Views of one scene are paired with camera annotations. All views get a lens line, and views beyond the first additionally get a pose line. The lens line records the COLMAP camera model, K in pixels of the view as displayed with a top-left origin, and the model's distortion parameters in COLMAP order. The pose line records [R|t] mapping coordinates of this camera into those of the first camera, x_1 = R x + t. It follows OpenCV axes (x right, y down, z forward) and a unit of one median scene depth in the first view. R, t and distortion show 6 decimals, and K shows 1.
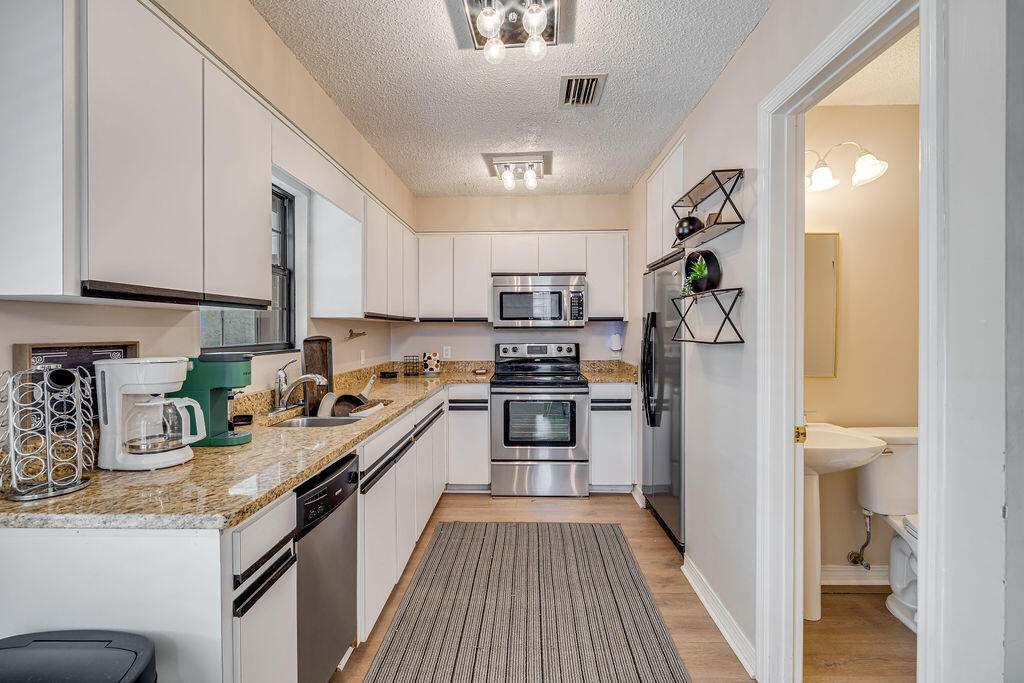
lens RADIAL K [[461.9, 0, 512.2], [0, 461.9, 333.1], [0, 0, 1]] dist [-0.010393, 0.001547]
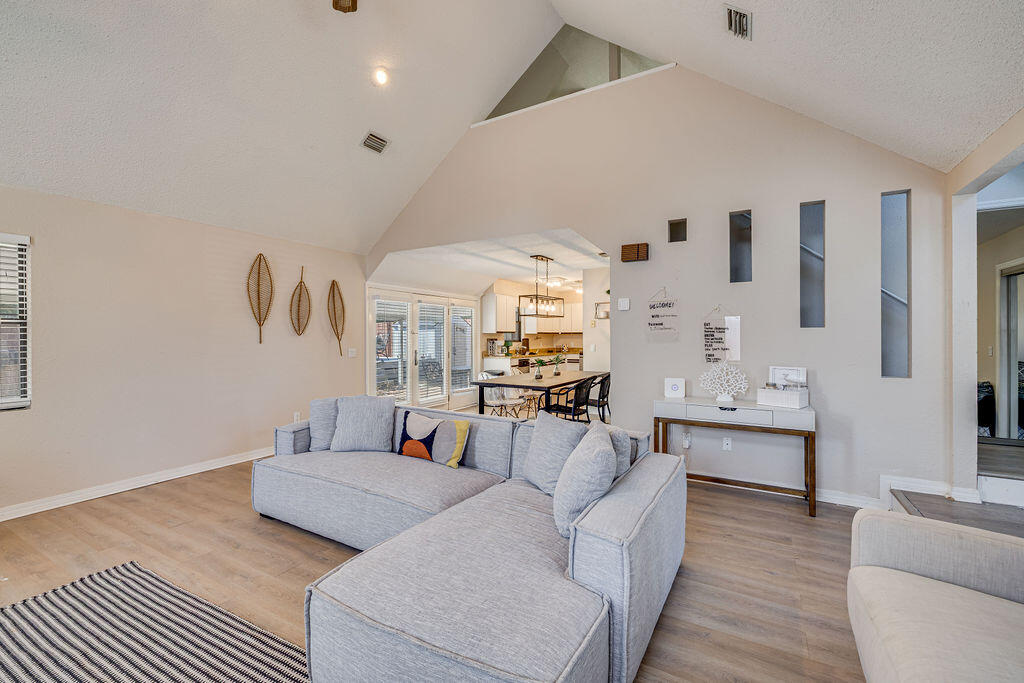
lens RADIAL K [[433.5, 0, 512.8], [0, 433.5, 344.4], [0, 0, 1]] dist [0.000418, -0.000320]
pose [[0.877542, 0.005196, -0.479471, 0.958065], [-0.000113, 0.999944, 0.010628, 0.014750], [0.479499, -0.009273, 0.877493, -1.767521]]
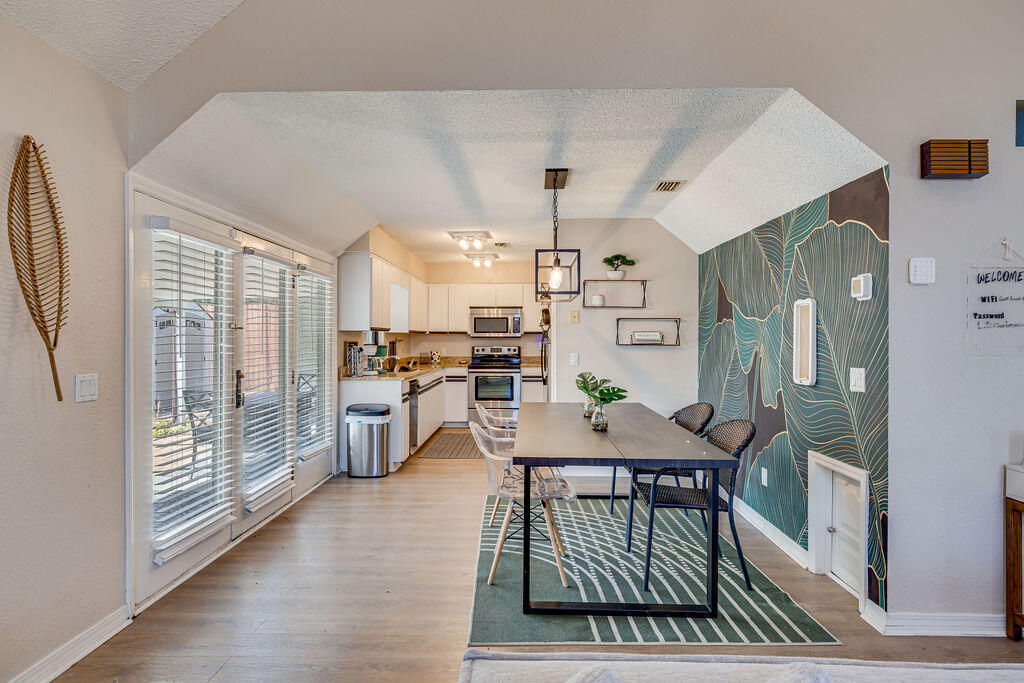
lens RADIAL K [[558.2, 0, 509.3], [0, 558.2, 334.2], [0, 0, 1]] dist [0.002795, 0.001908]
pose [[0.999985, 0.005177, -0.001709, 0.123447], [-0.005203, 0.999867, -0.015441, 0.009875], [0.001629, 0.015449, 0.999879, -1.268416]]
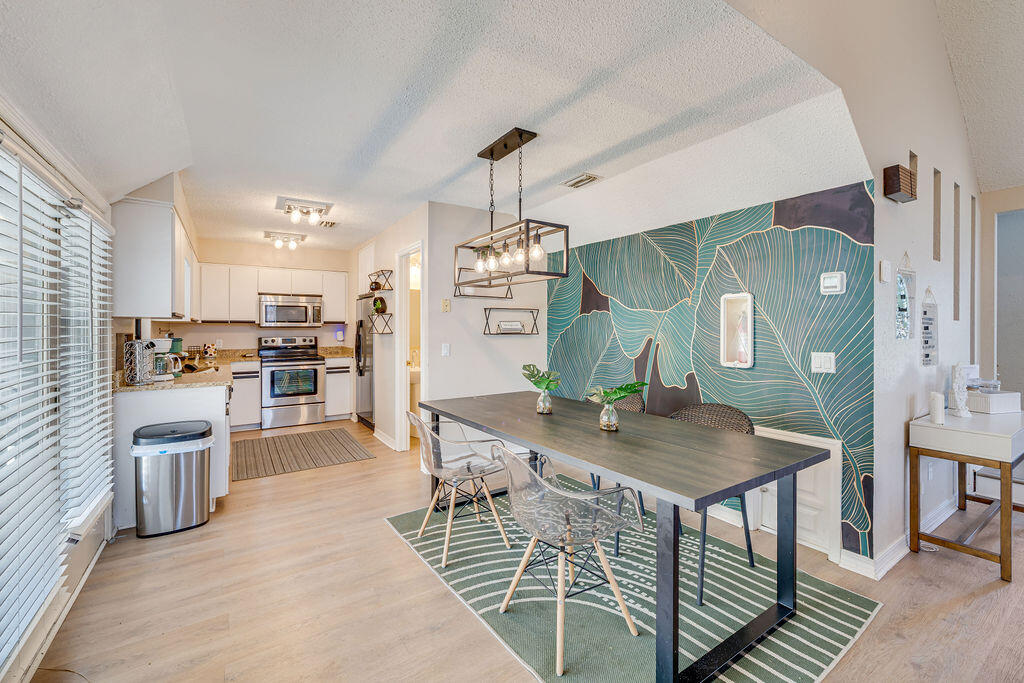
lens RADIAL K [[433.5, 0, 509.5], [0, 433.5, 326.3], [0, 0, 1]] dist [0.000418, -0.000320]
pose [[0.818729, 0.005238, 0.574156, -0.212656], [0.002516, 0.999916, -0.012710, 0.007479], [-0.574174, 0.011851, 0.818648, -0.780274]]
